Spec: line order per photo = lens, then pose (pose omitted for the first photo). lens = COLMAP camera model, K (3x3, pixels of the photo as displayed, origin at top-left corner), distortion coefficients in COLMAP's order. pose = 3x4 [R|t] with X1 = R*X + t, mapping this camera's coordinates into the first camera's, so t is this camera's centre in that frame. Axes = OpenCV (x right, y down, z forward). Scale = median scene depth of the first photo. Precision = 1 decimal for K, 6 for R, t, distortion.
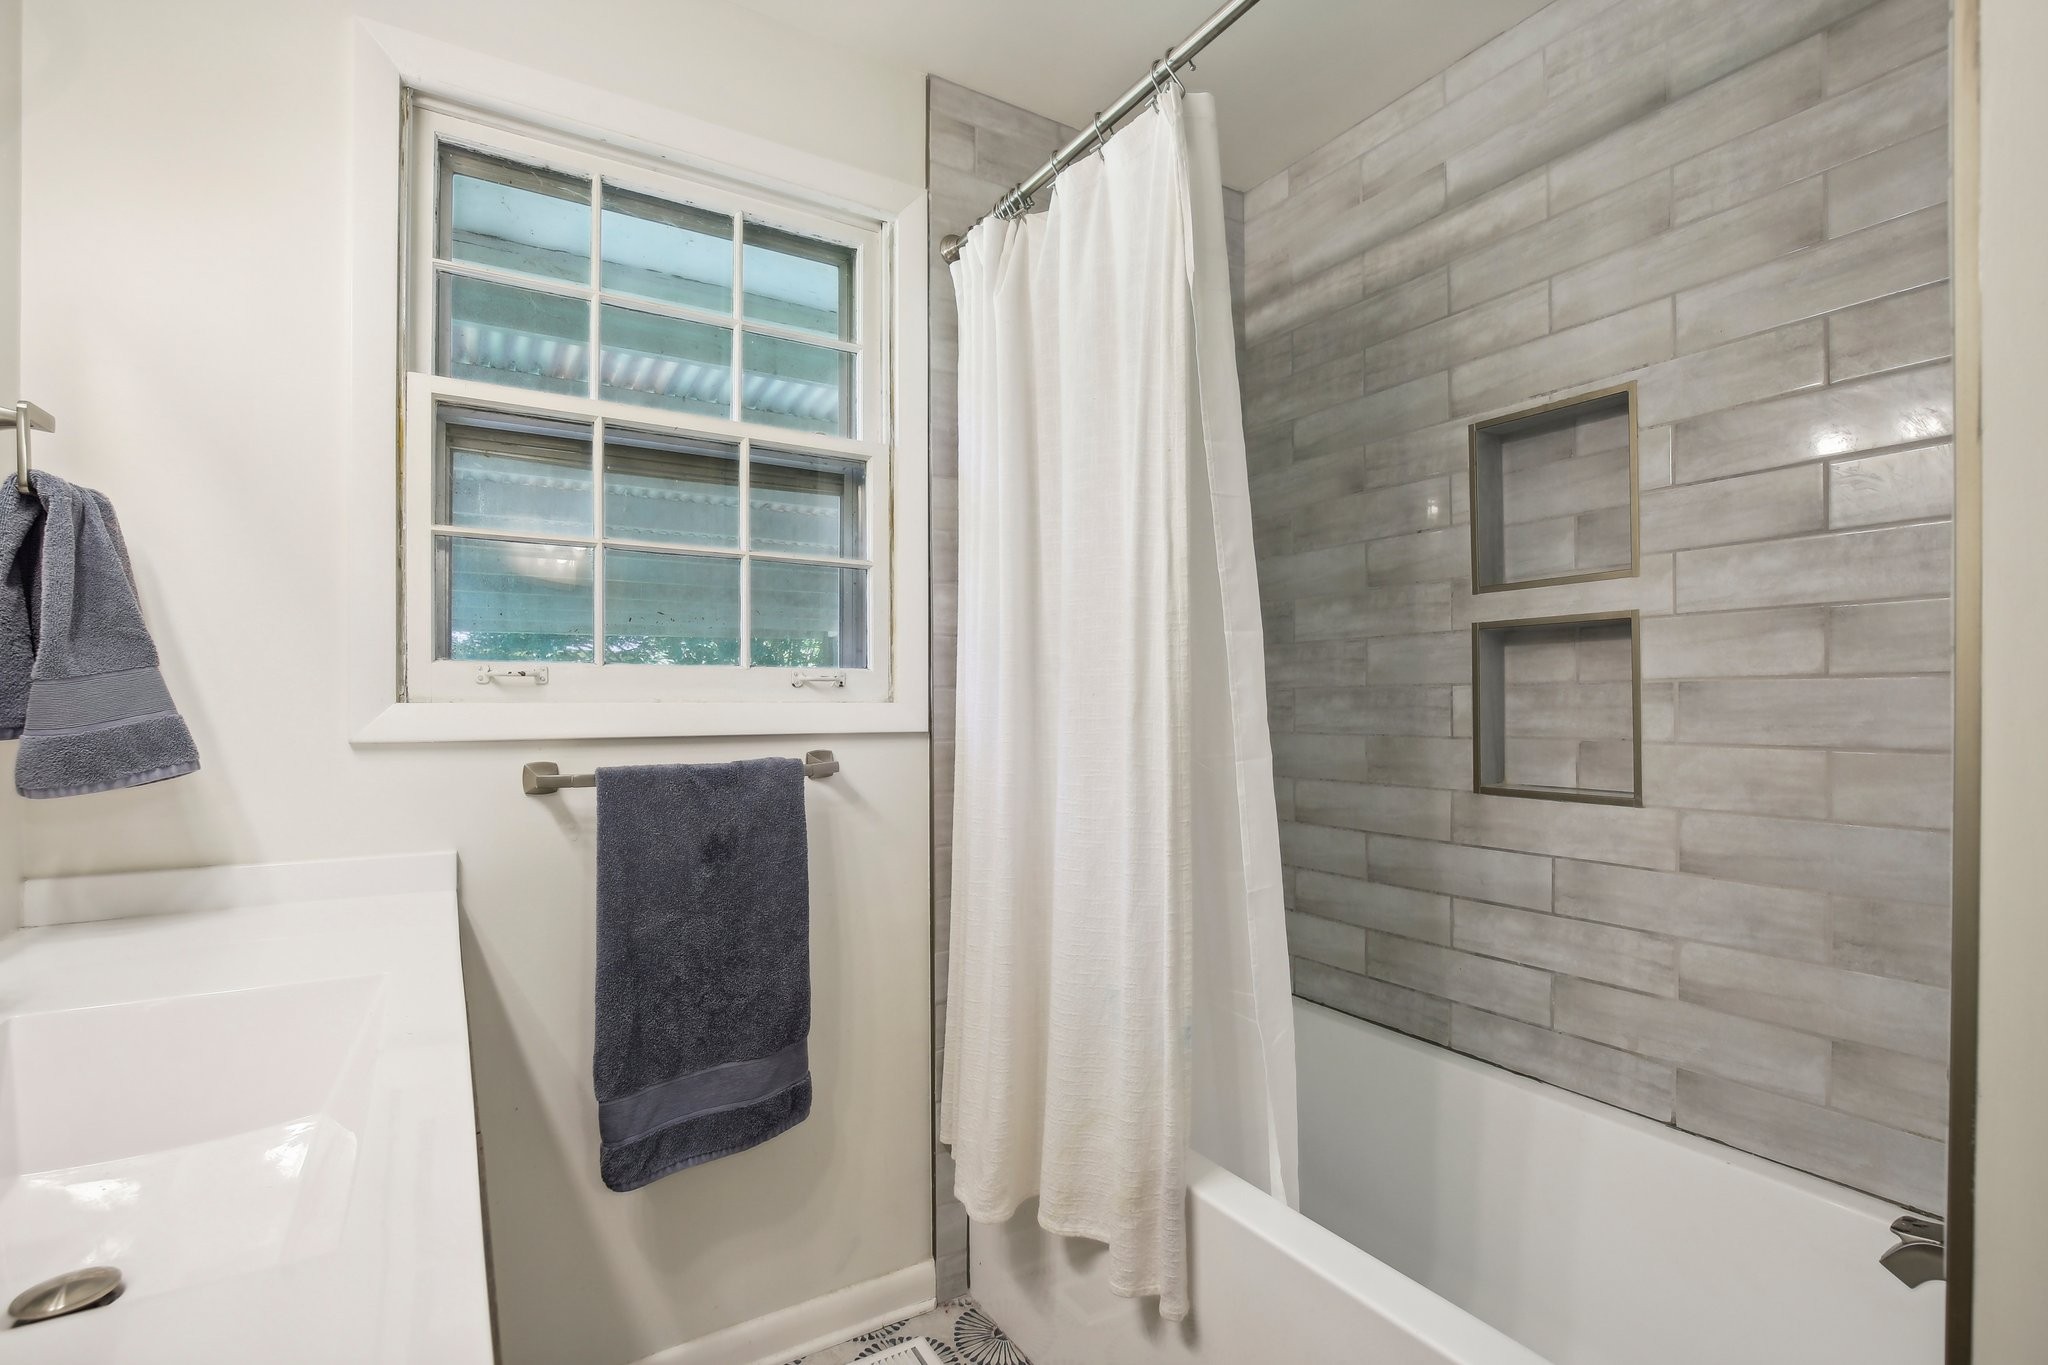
lens RADIAL K [[949.0, 0, 1028.3], [0, 949.0, 699.5], [0, 0, 1]] dist [-0.029793, 0.009211]
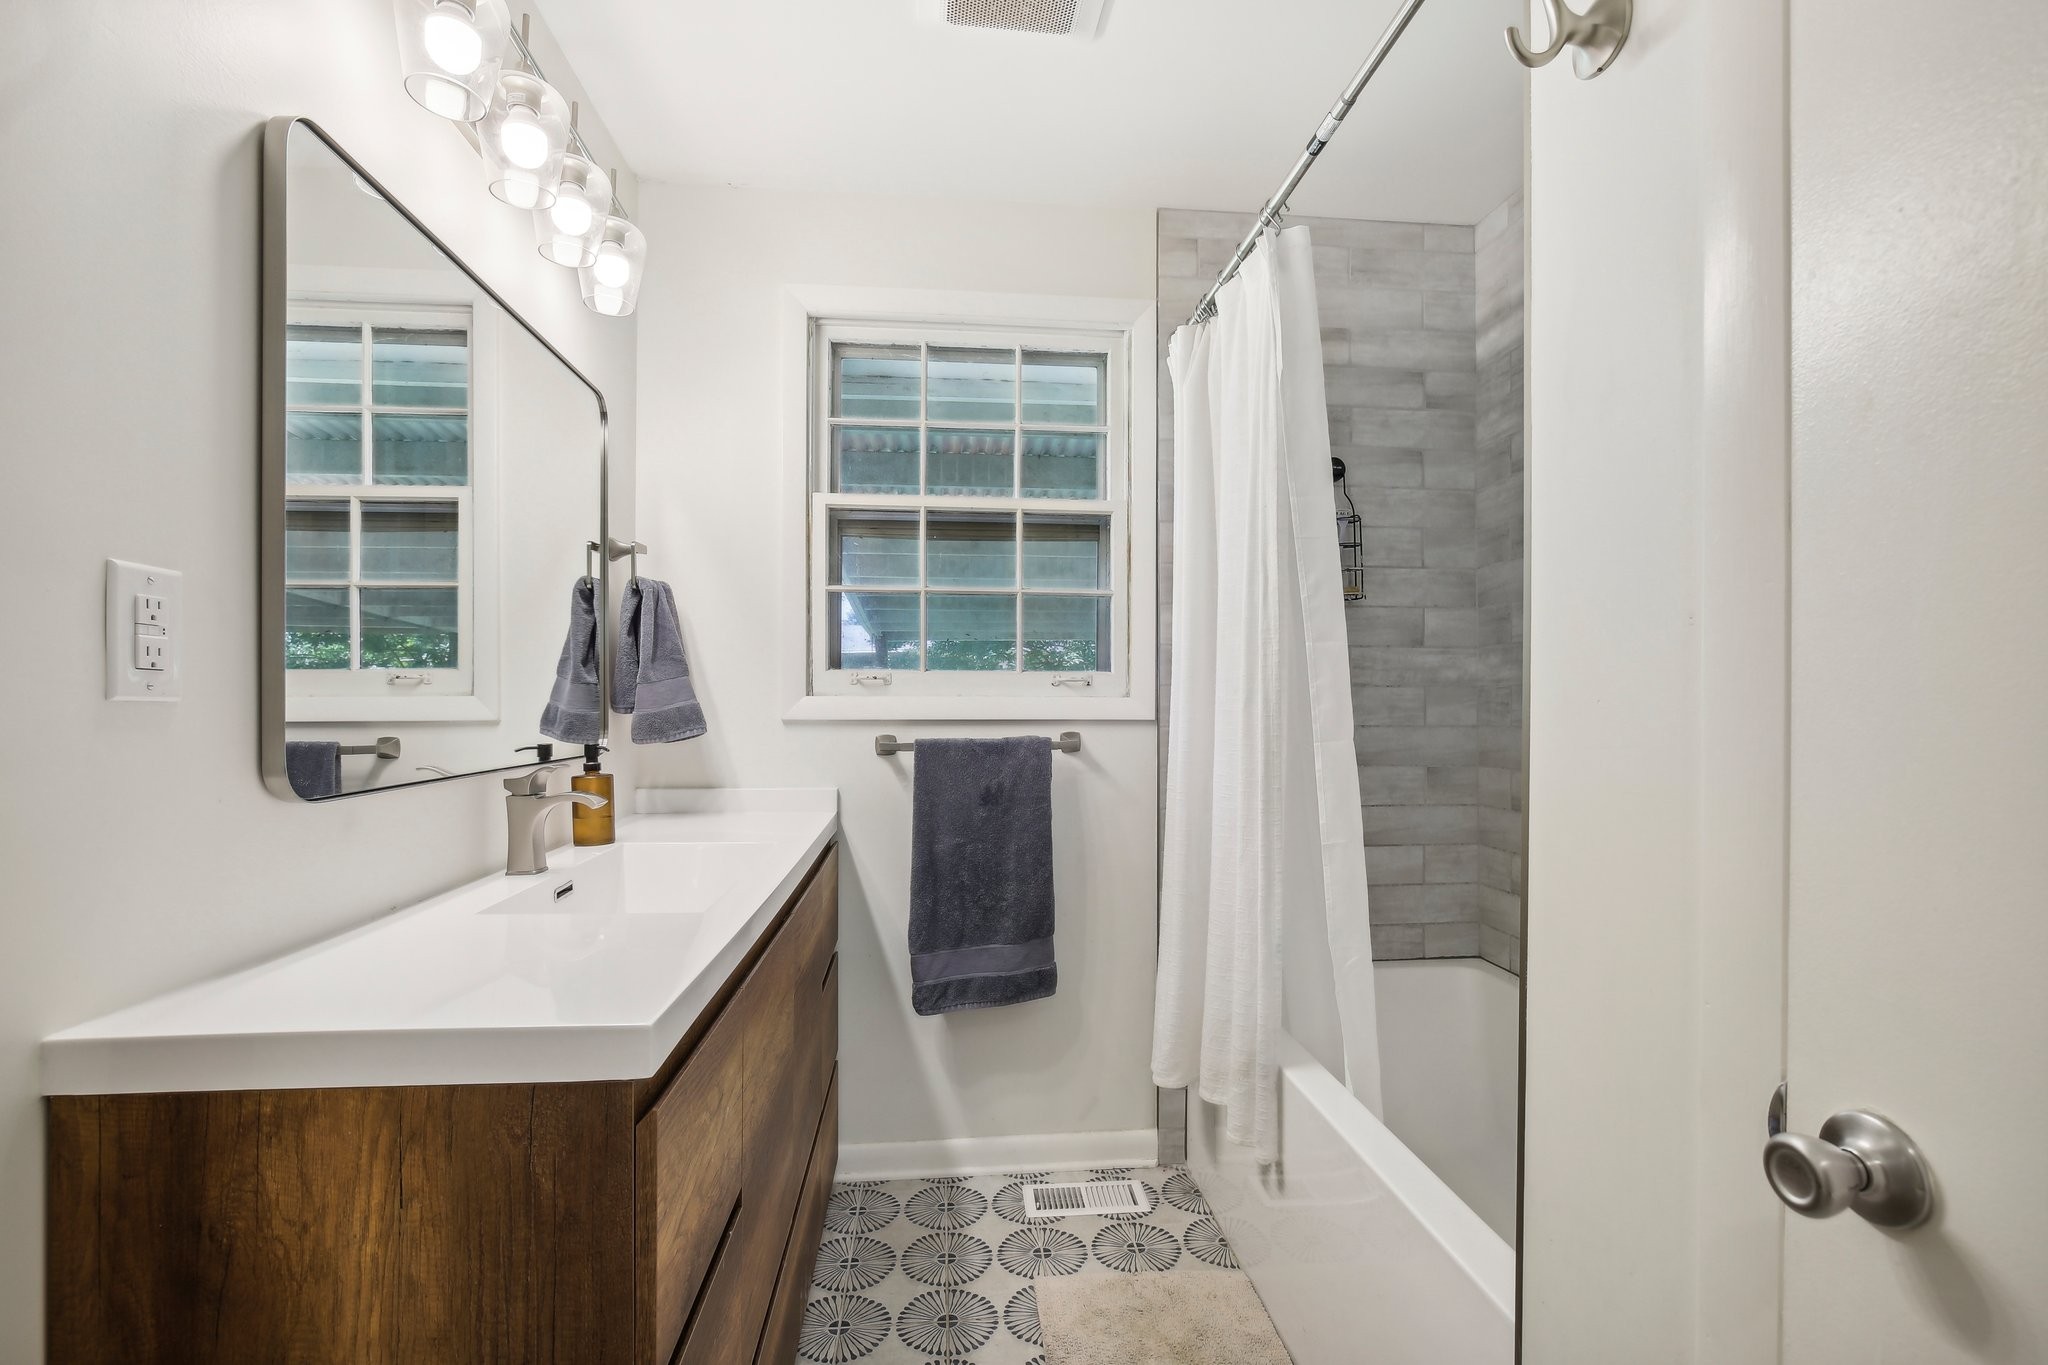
lens RADIAL K [[949.0, 0, 1028.3], [0, 949.0, 699.5], [0, 0, 1]] dist [-0.029793, 0.009211]
pose [[0.893646, 0.005001, -0.448744, 0.380434], [-0.003272, 0.999984, 0.004629, 0.000682], [0.448760, -0.002668, 0.893648, -0.279466]]
